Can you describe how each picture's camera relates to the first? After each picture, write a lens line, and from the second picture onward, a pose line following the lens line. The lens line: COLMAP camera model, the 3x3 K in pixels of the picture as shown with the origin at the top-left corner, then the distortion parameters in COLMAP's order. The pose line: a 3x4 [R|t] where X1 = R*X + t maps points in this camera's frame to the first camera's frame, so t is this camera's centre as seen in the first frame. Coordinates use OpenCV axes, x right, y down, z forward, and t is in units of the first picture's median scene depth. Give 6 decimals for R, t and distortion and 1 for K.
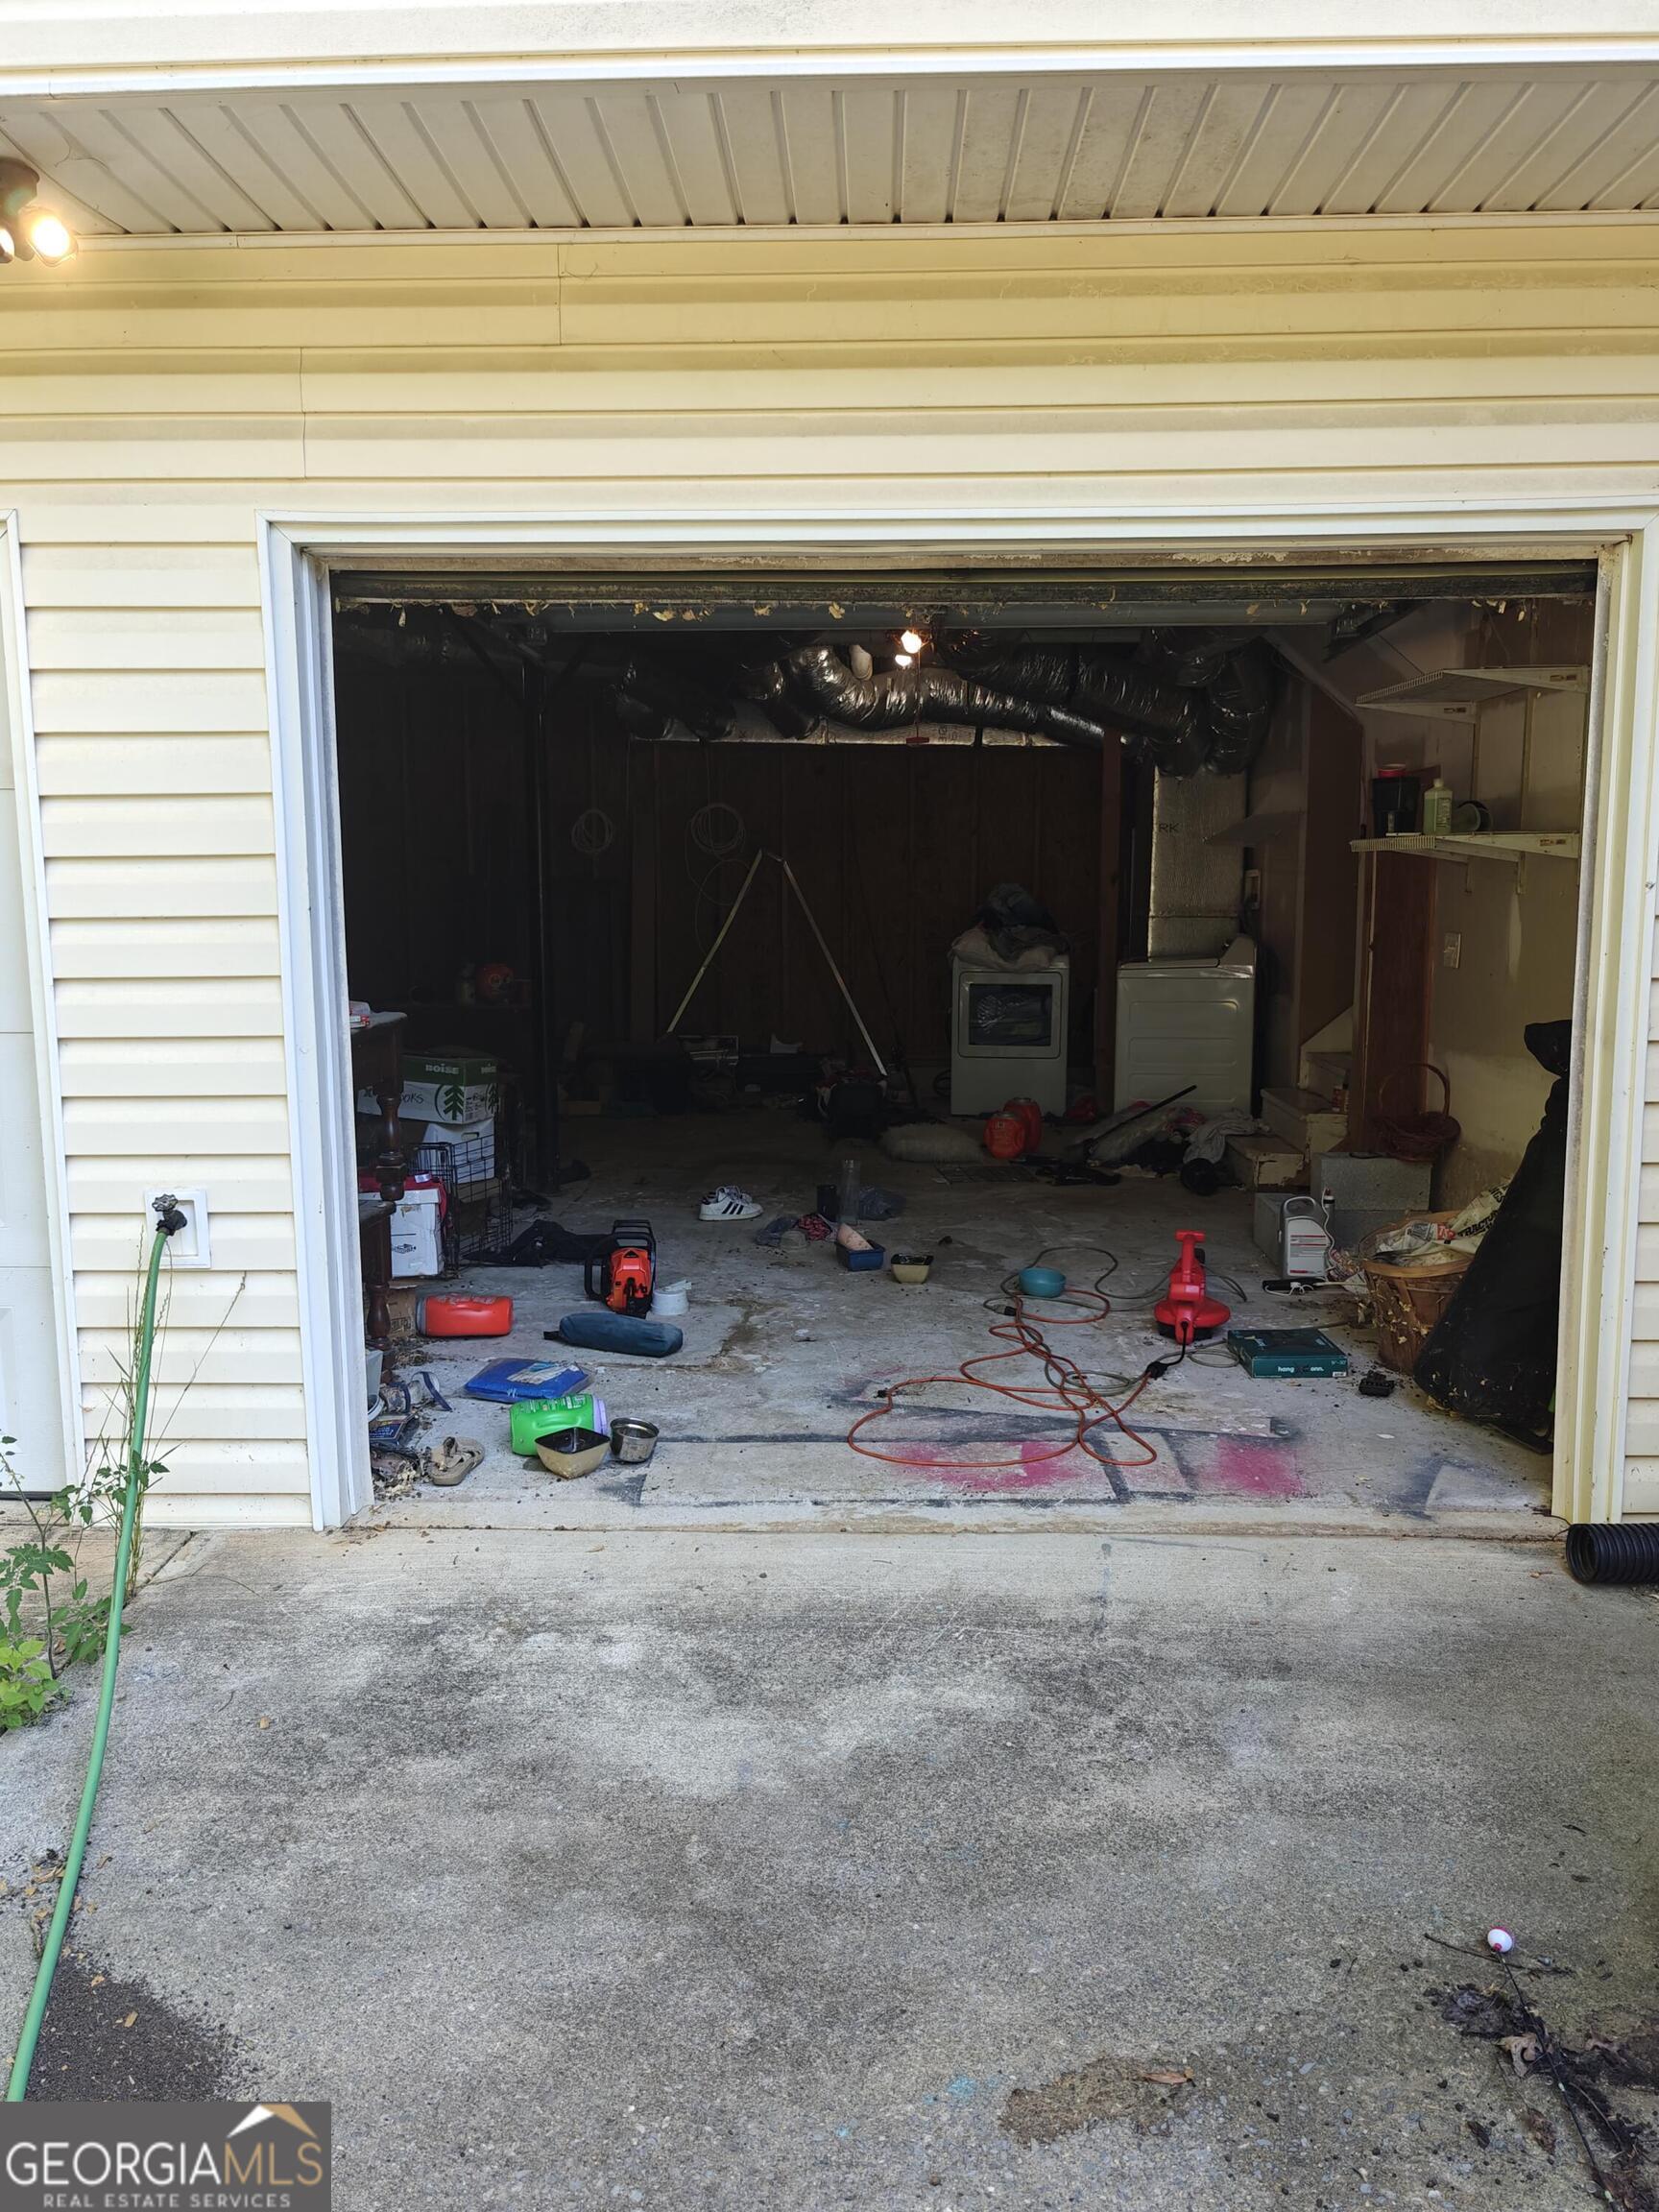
lens RADIAL K [[1628.2, 0, 829.5], [0, 1628.2, 1106.0], [0, 0, 1]] dist [0.055444, -0.064878]
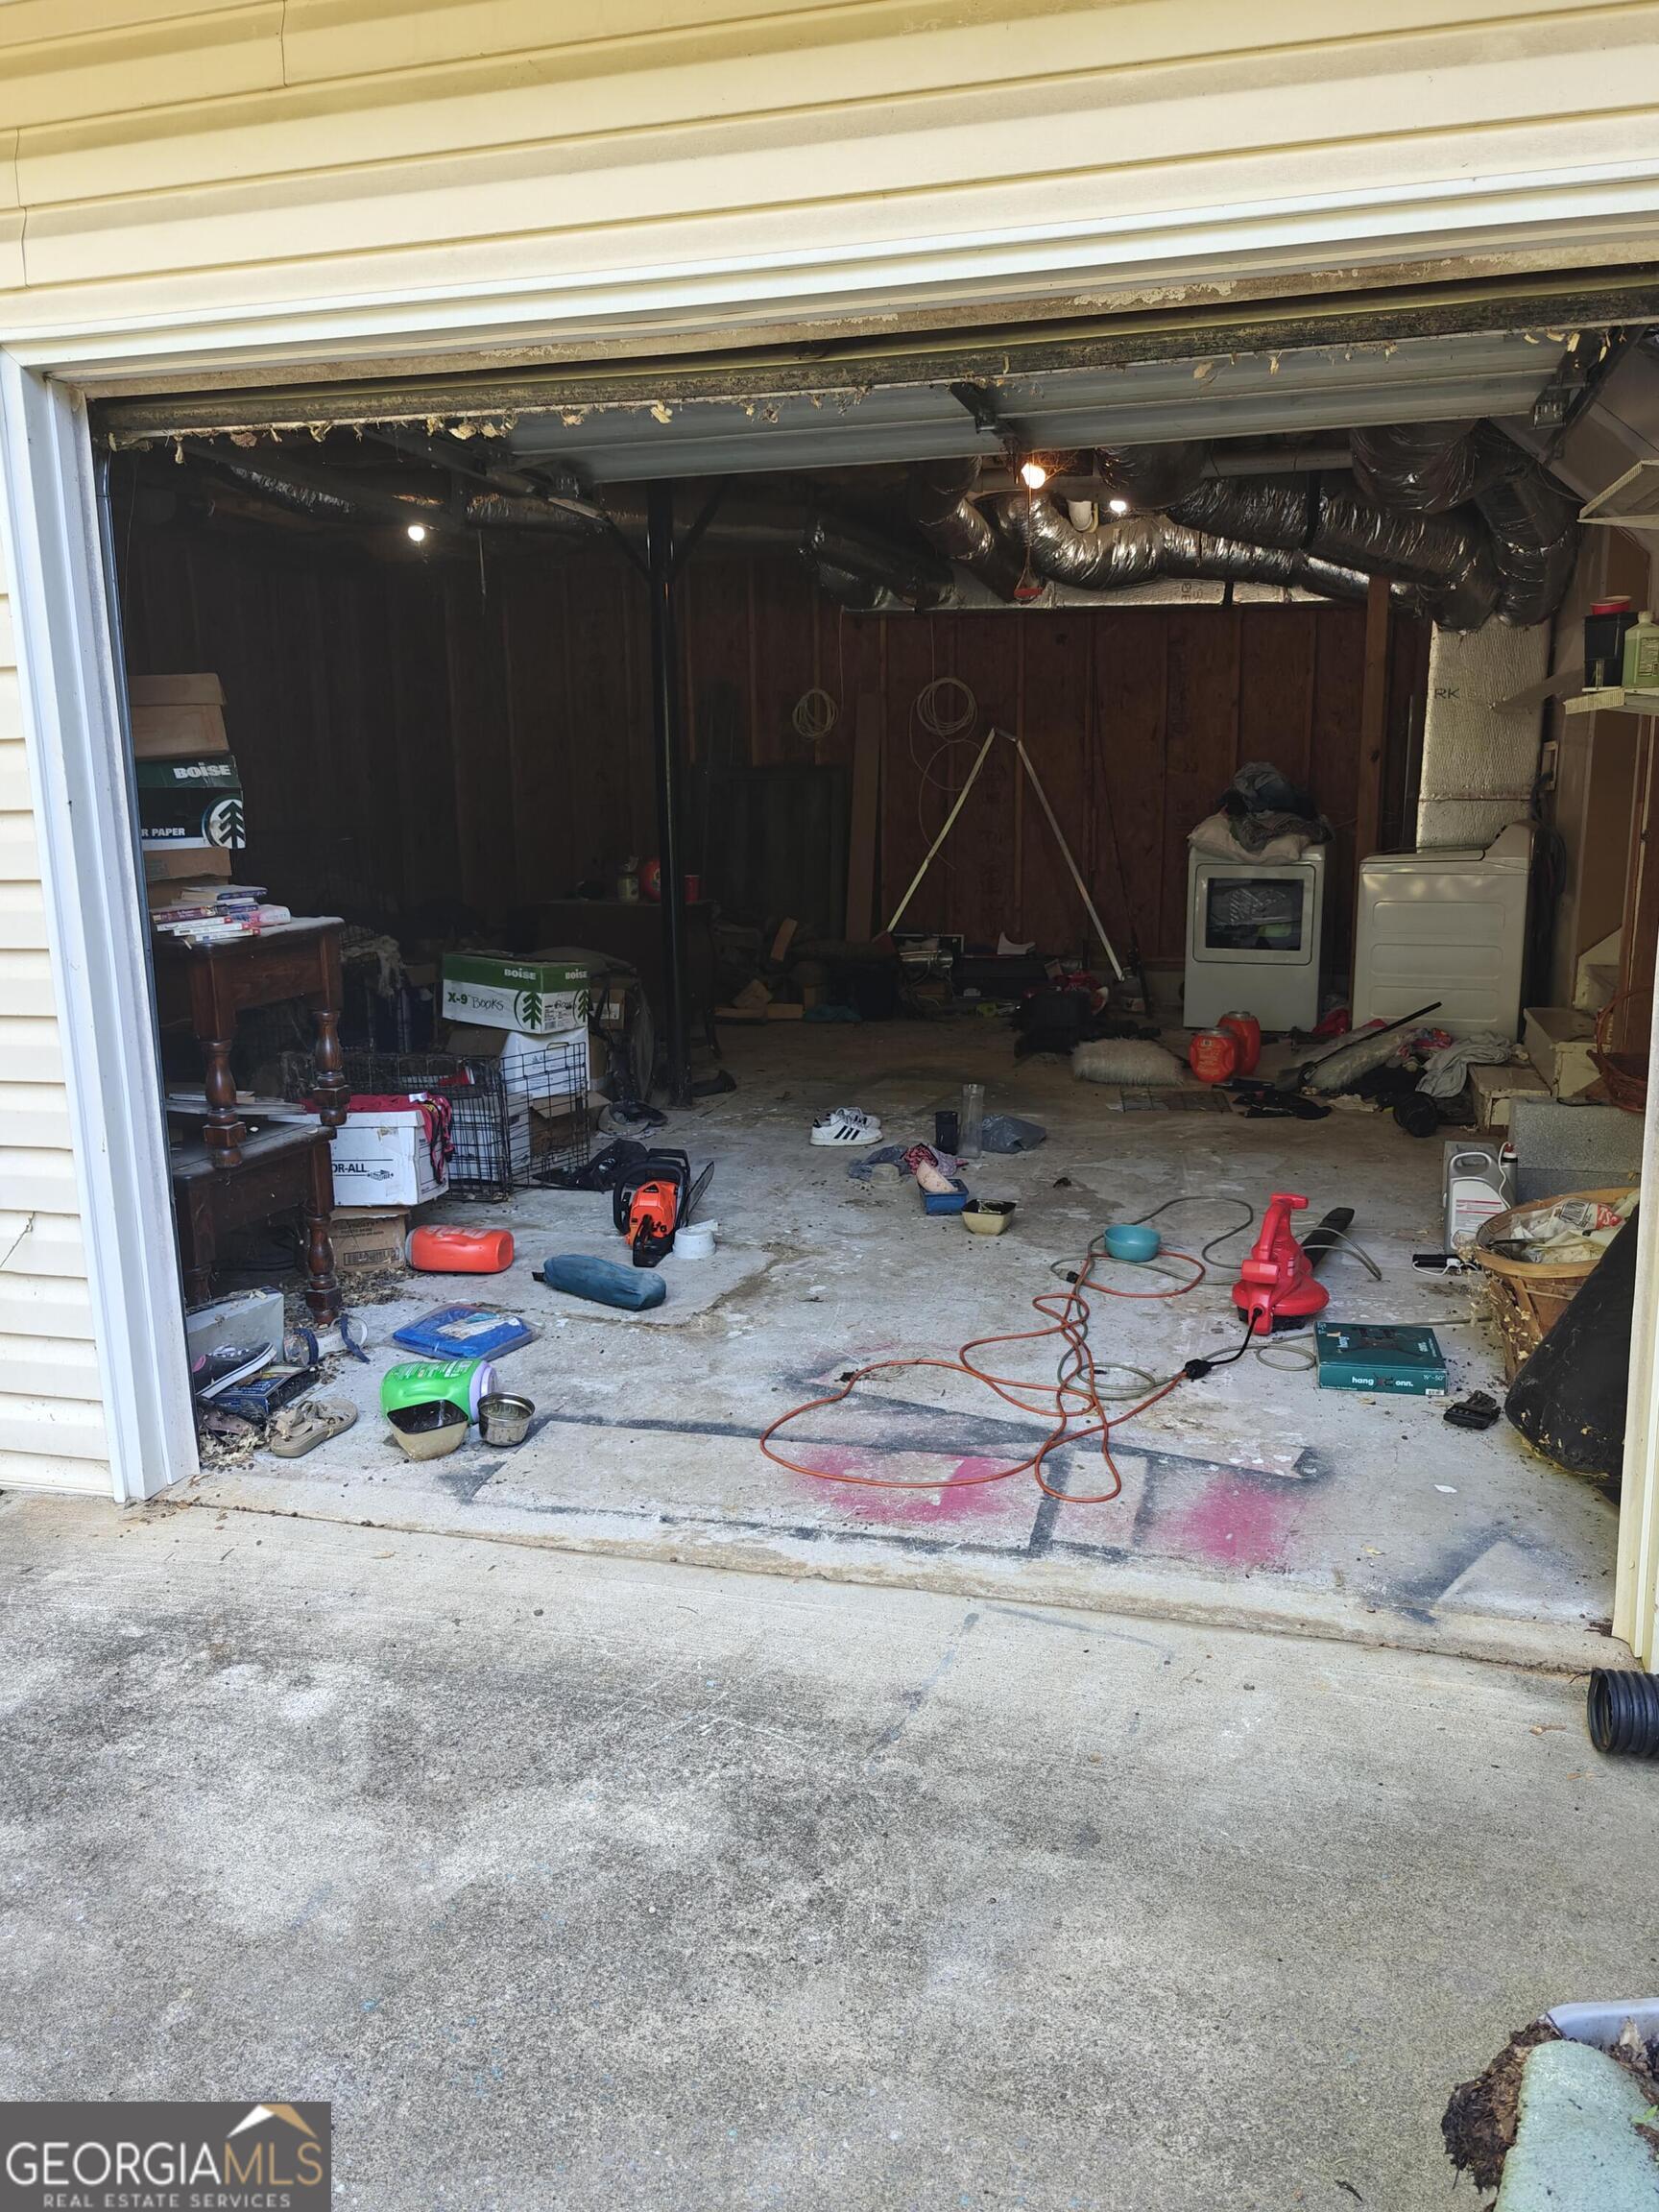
lens RADIAL K [[1628.2, 0, 829.5], [0, 1628.2, 1106.0], [0, 0, 1]] dist [0.055444, -0.064878]
pose [[0.970775, 0.035091, -0.237414, 0.228363], [-0.018958, 0.997374, 0.069901, -0.023224], [0.239243, -0.063358, 0.968890, 0.196200]]
